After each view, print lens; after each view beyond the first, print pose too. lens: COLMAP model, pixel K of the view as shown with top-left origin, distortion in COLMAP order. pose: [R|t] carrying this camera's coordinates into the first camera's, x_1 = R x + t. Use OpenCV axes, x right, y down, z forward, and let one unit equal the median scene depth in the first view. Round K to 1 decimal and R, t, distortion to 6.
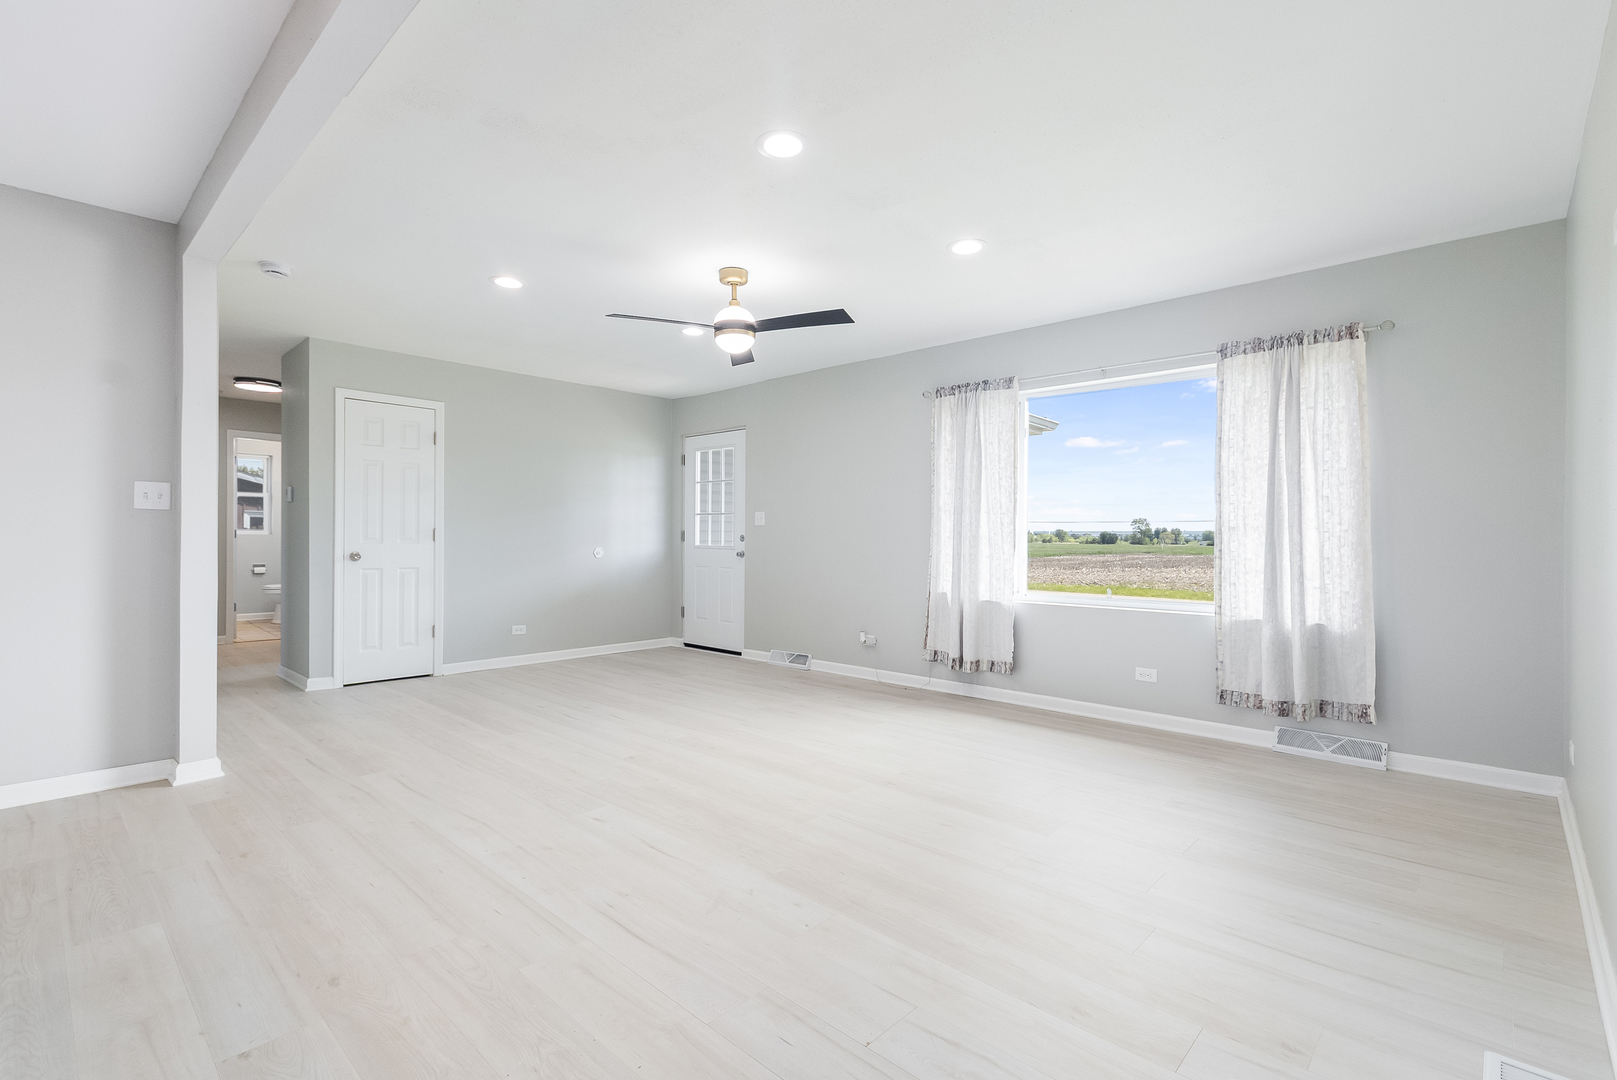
lens RADIAL K [[750.7, 0, 812.0], [0, 750.7, 543.1], [0, 0, 1]] dist [0.002943, 0.000369]
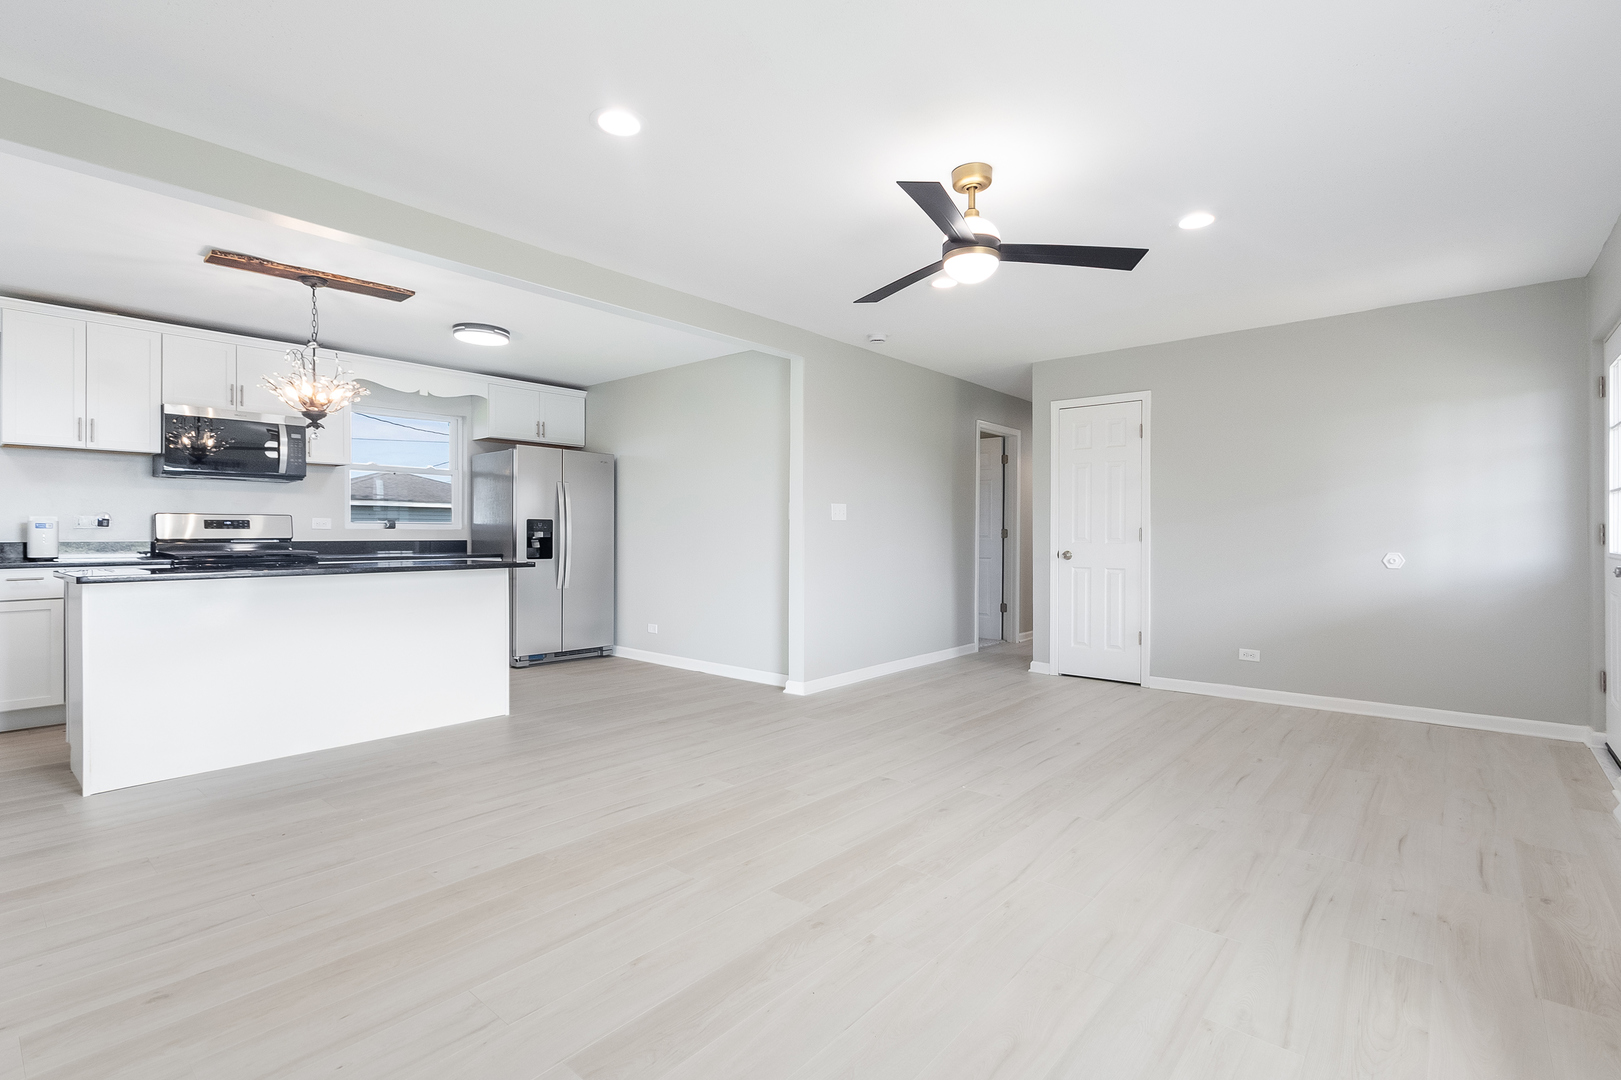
lens RADIAL K [[752.6, 0, 801.6], [0, 752.6, 542.0], [0, 0, 1]] dist [0.002943, 0.000369]
pose [[0.028848, 0.002875, -0.999580, 0.450780], [-0.009594, 0.999951, 0.002599, -0.000604], [0.999538, 0.009515, 0.028874, 0.594160]]
